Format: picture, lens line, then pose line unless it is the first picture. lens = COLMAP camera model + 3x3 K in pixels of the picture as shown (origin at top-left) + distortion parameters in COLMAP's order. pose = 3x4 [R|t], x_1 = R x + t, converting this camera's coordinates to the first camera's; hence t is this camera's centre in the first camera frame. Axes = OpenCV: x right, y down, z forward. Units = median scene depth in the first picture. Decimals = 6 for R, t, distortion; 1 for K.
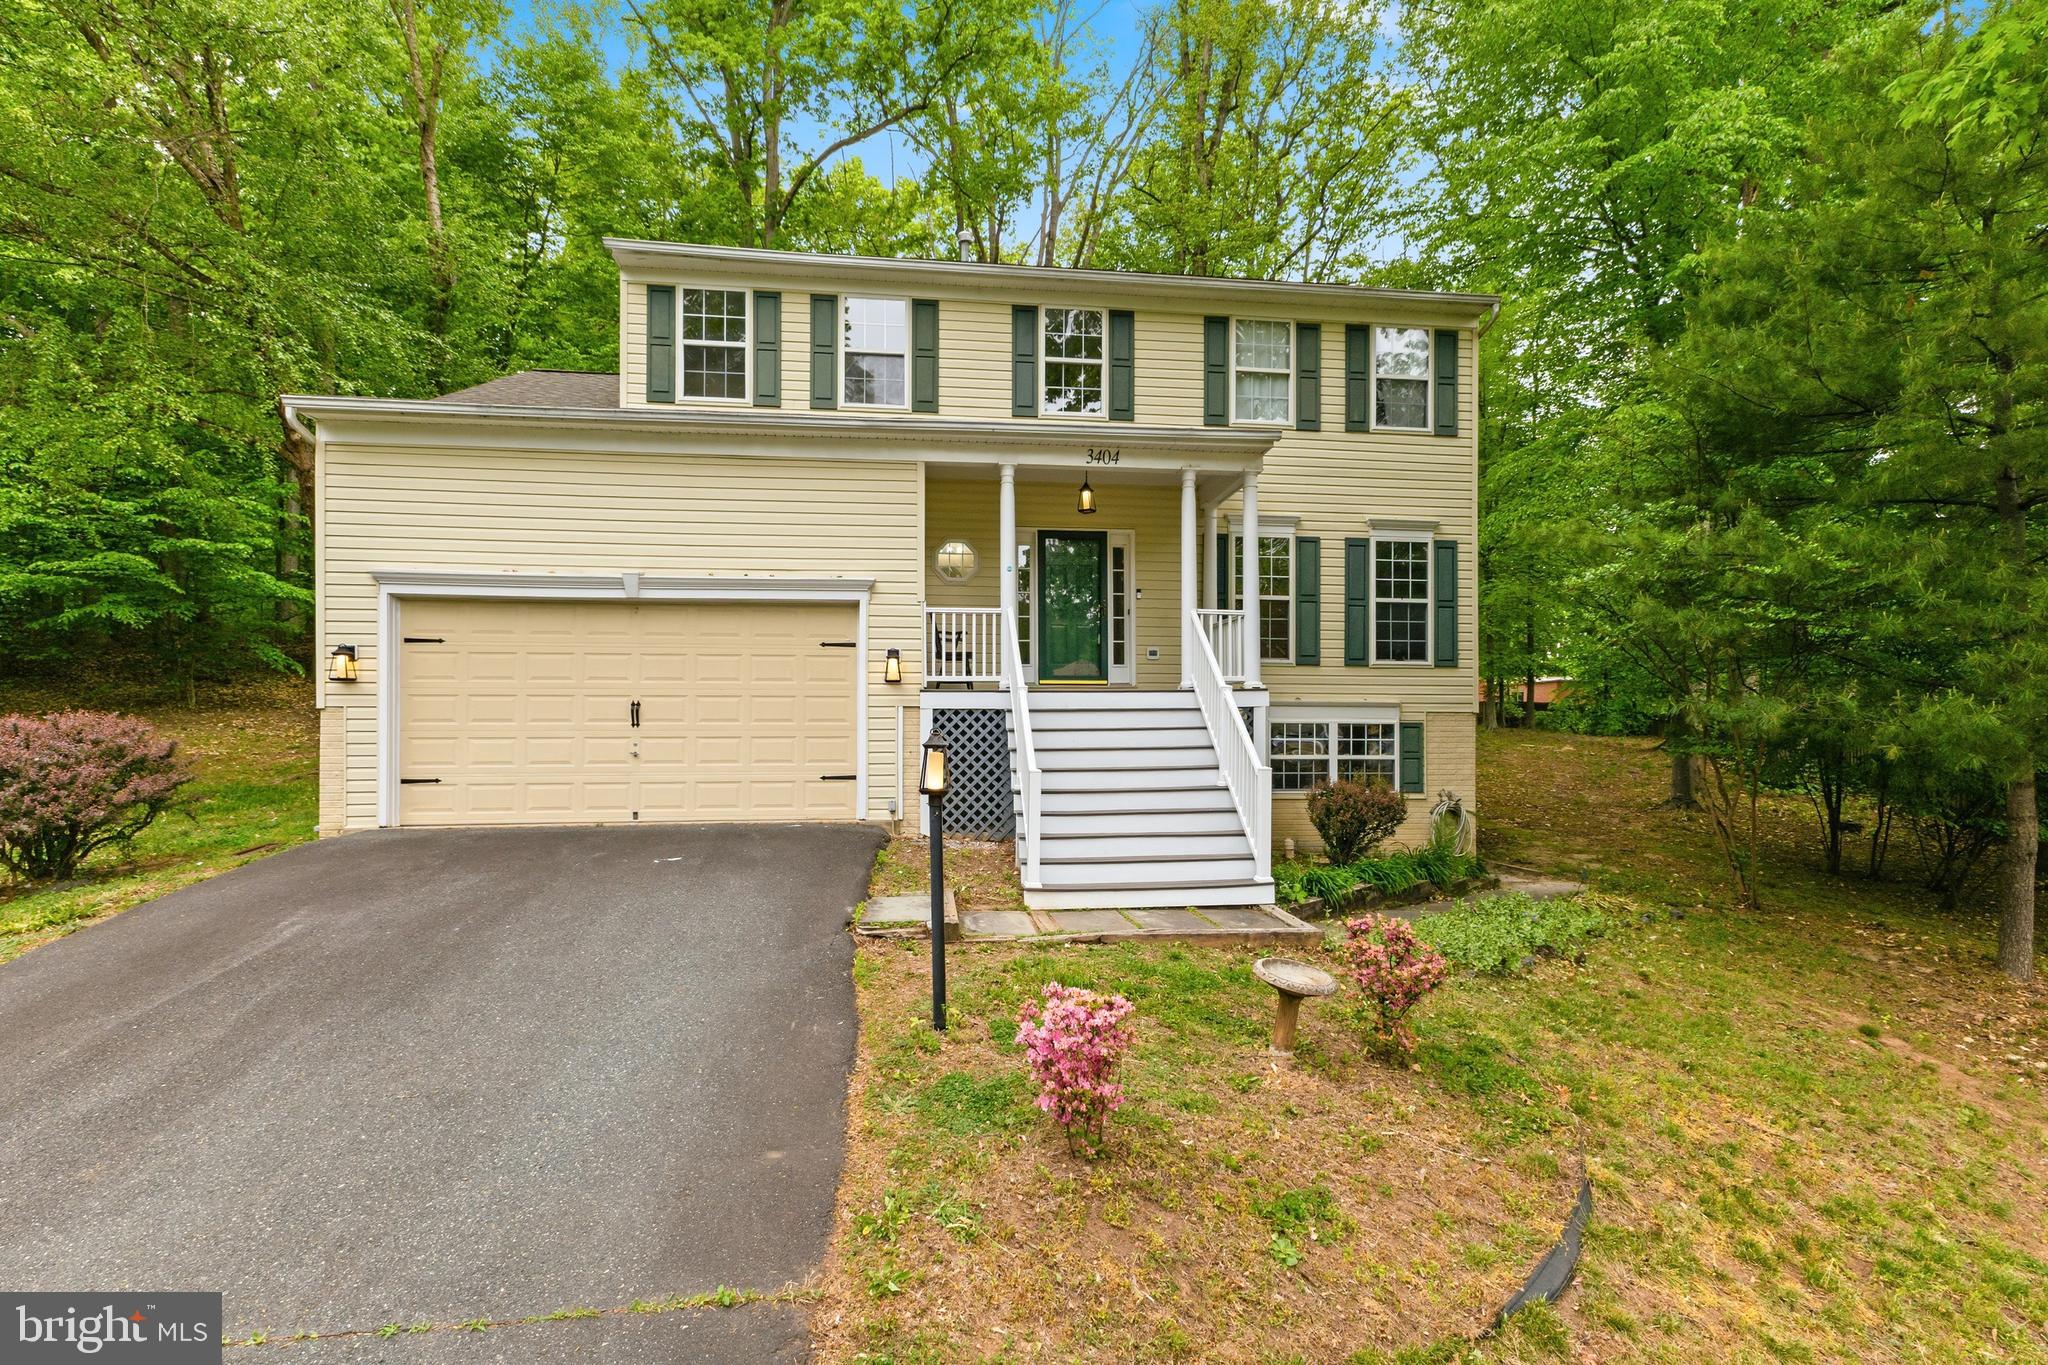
lens RADIAL K [[924.8, 0, 1026.5], [0, 924.8, 714.2], [0, 0, 1]] dist [0.011044, 0.000216]
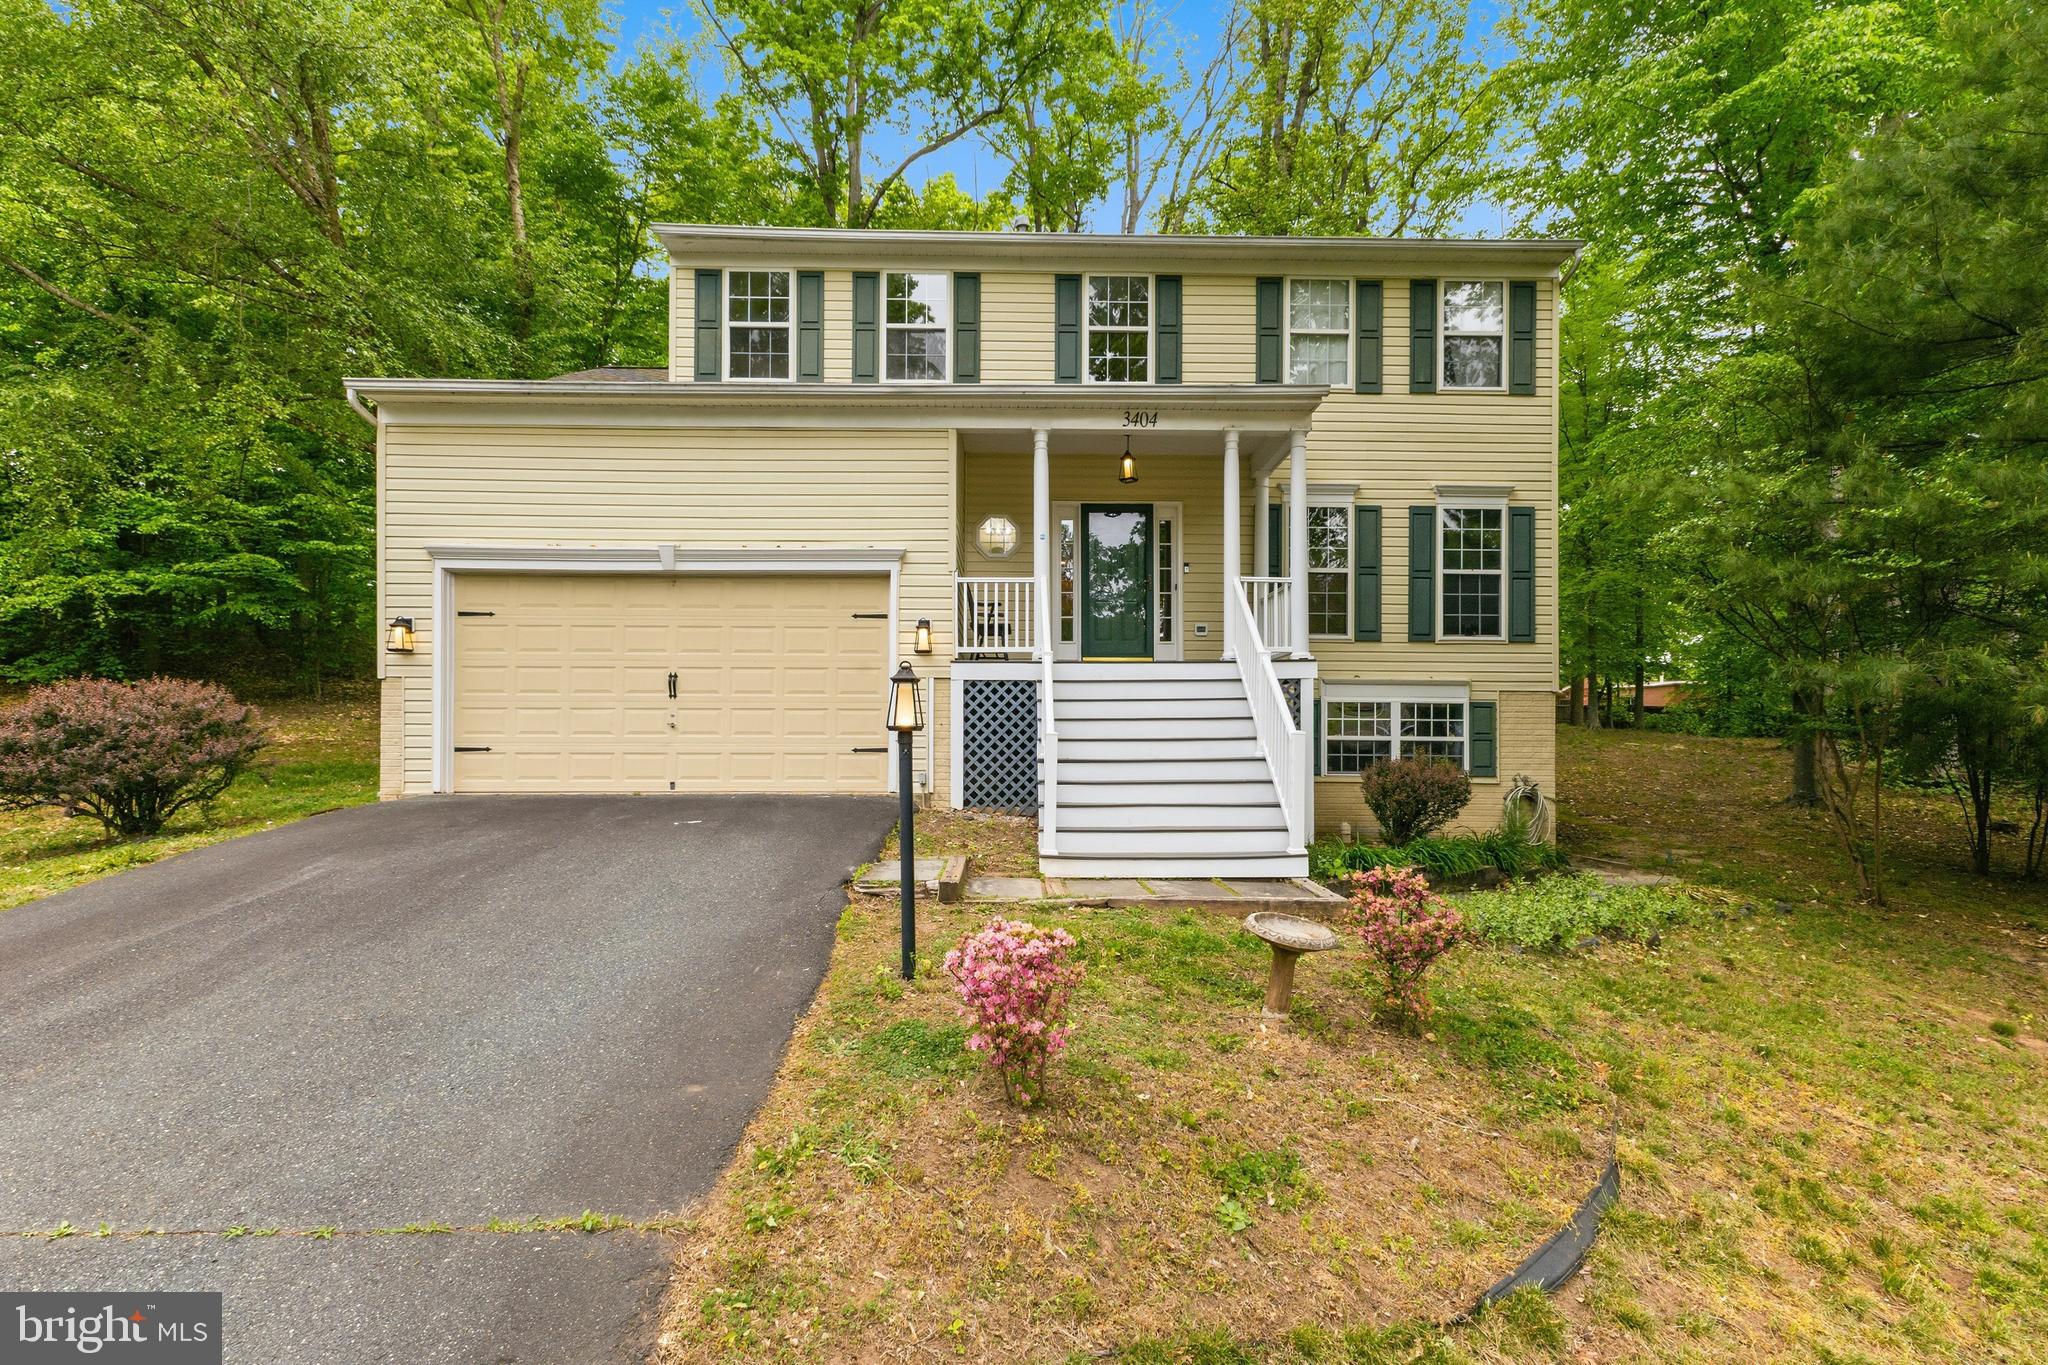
lens RADIAL K [[911.3, 0, 1028.5], [0, 911.3, 726.7], [0, 0, 1]] dist [0.010564, -0.000314]
pose [[0.995075, 0.001404, -0.099117, 0.060528], [-0.001277, 0.999998, 0.001345, 0.040499], [0.099119, -0.001212, 0.995075, 0.041918]]
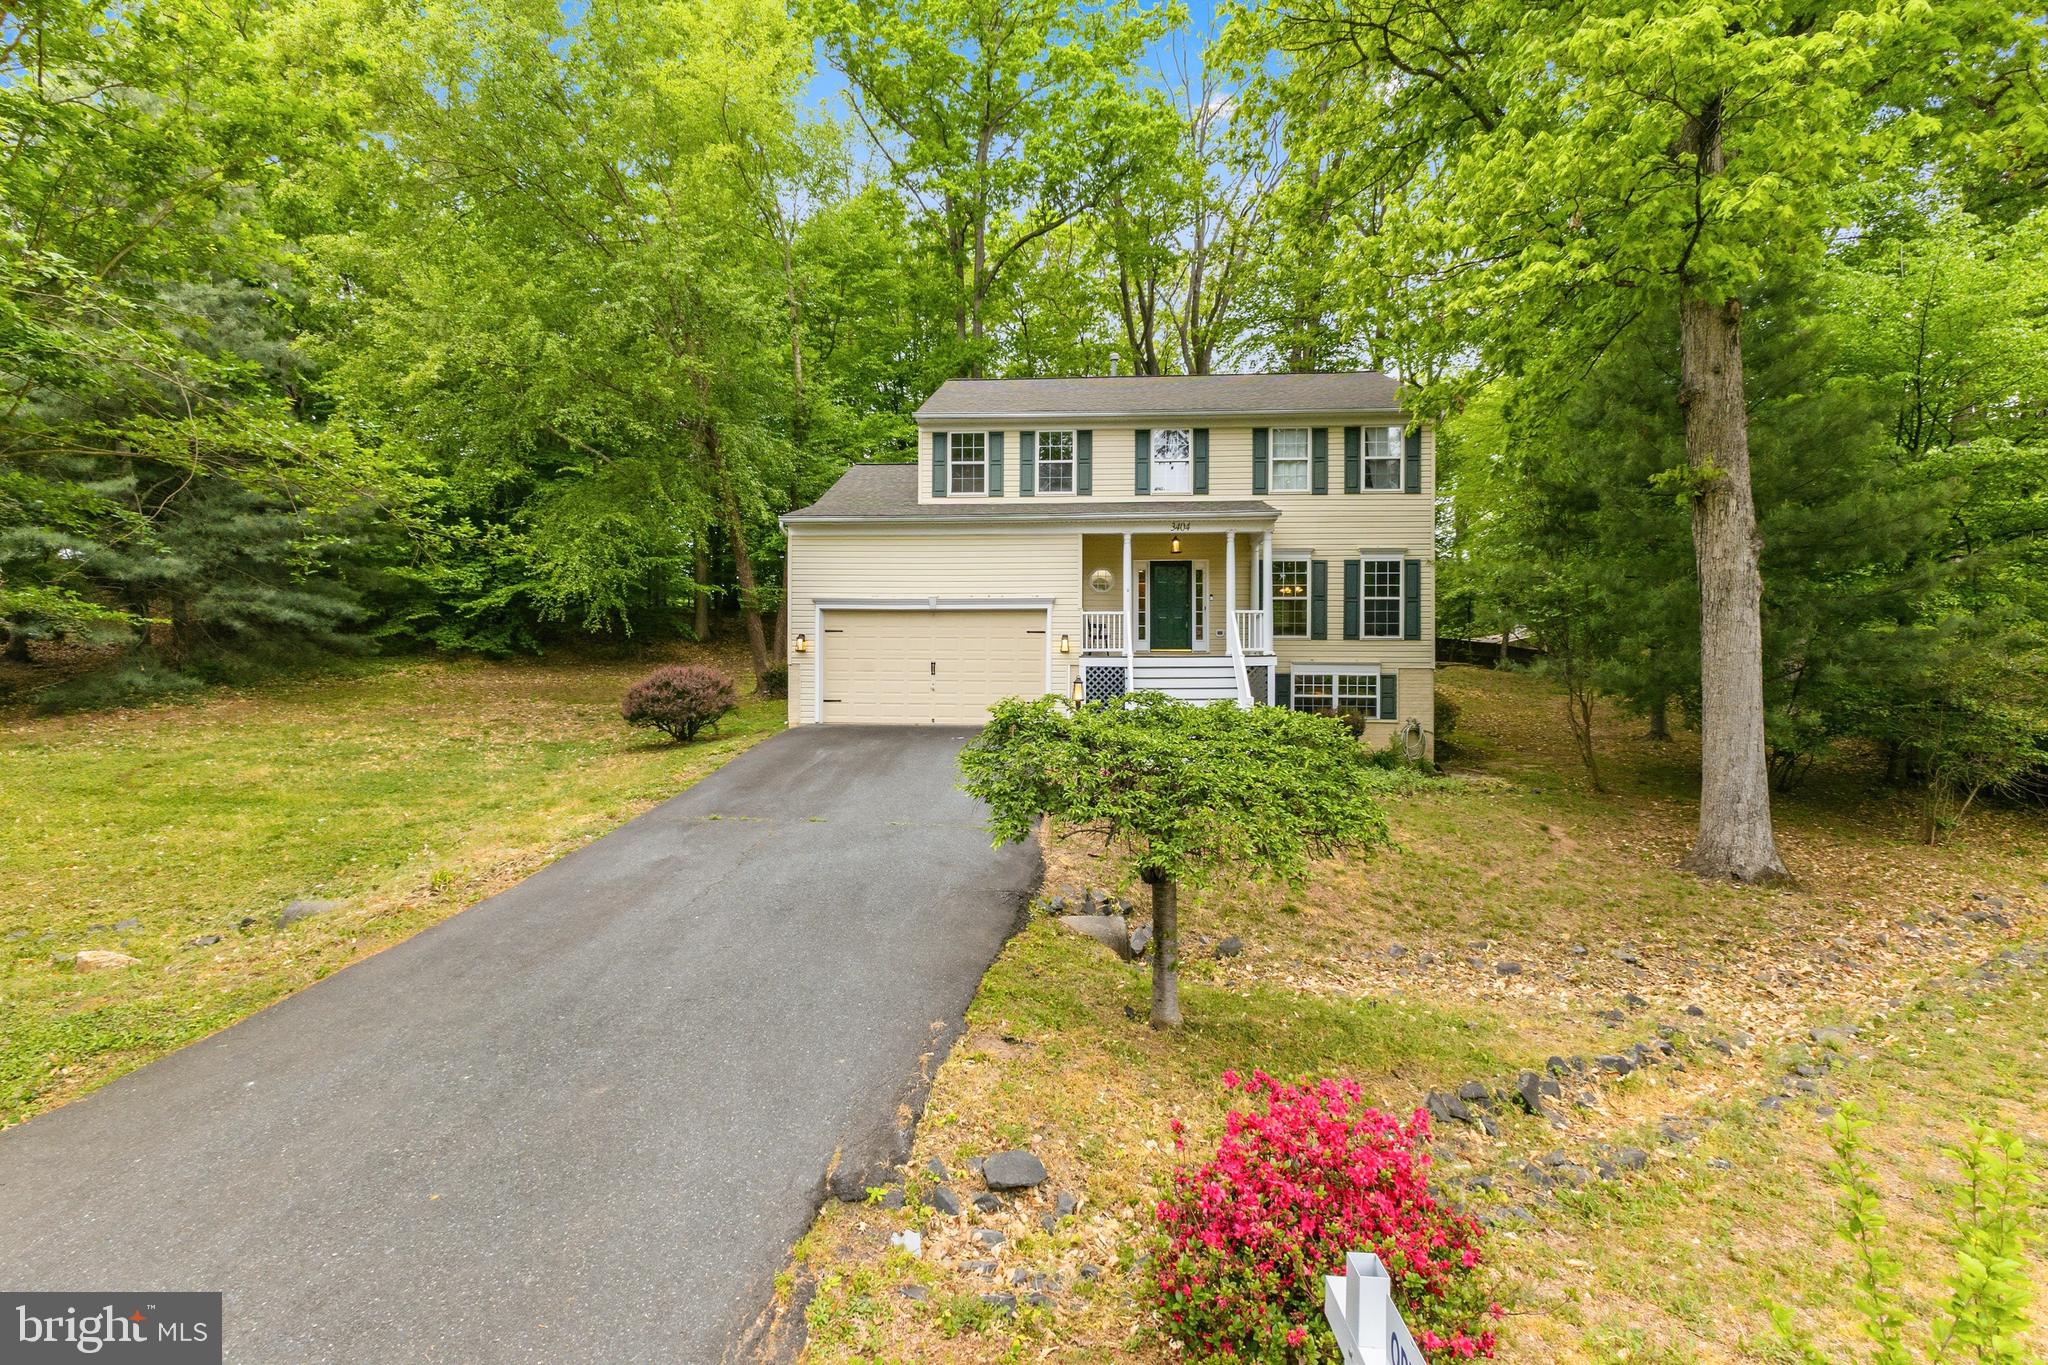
lens RADIAL K [[884.3, 0, 1034.9], [0, 884.3, 674.2], [0, 0, 1]] dist [0.016201, -0.000201]
pose [[0.982849, 0.002843, -0.184390, 0.120888], [-0.002126, 0.999989, 0.004084, 0.003470], [0.184399, -0.003622, 0.982845, -0.736973]]
